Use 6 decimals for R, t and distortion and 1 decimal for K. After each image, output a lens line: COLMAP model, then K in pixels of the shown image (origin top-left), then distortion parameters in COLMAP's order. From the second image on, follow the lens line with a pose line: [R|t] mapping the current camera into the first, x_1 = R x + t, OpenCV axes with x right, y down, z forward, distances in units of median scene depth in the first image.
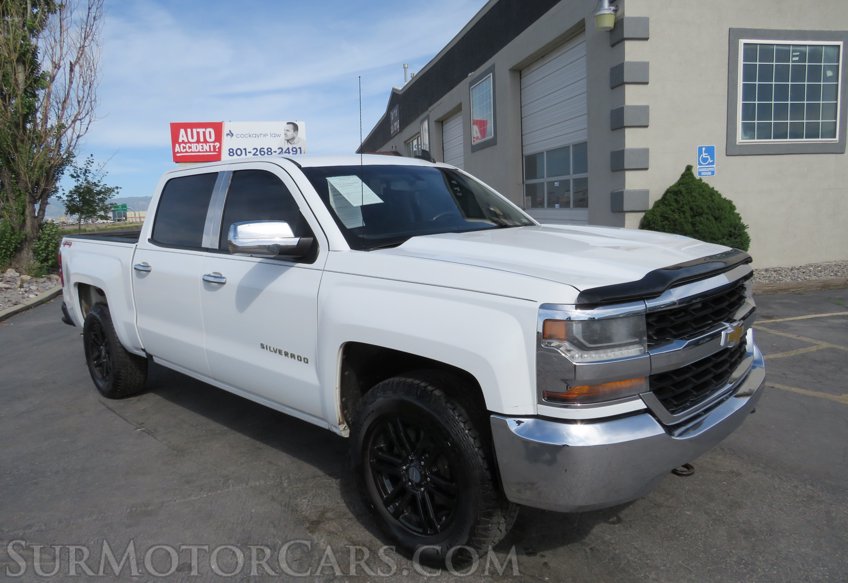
lens RADIAL K [[597.4, 0, 413.0], [0, 597.4, 288.9], [0, 0, 1]] dist [-0.052248, 0.044451]
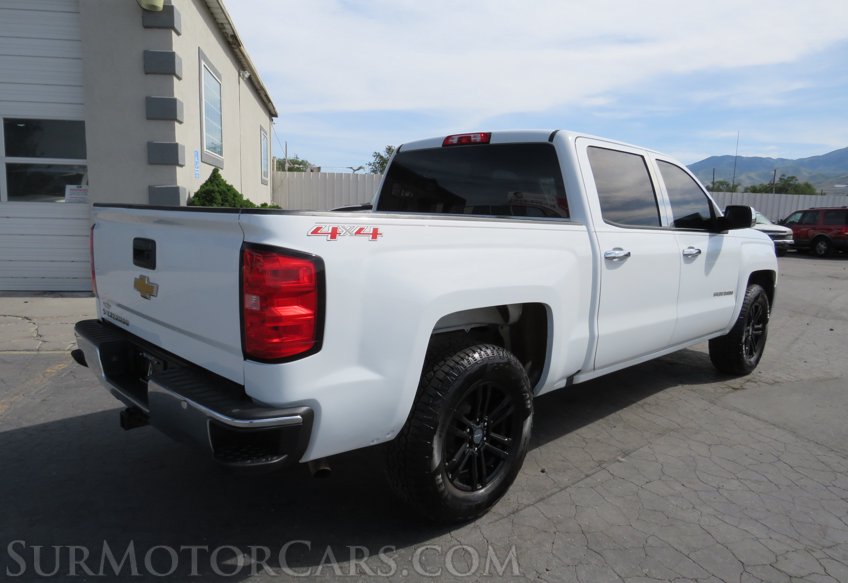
lens RADIAL K [[598.5, 0, 410.4], [0, 598.5, 289.9], [0, 0, 1]] dist [-0.006916, -0.002320]
pose [[0.040233, -0.094343, 0.994726, -0.626106], [0.112812, 0.989596, 0.089294, -0.044724], [-0.992801, 0.108625, 0.050458, 0.610394]]
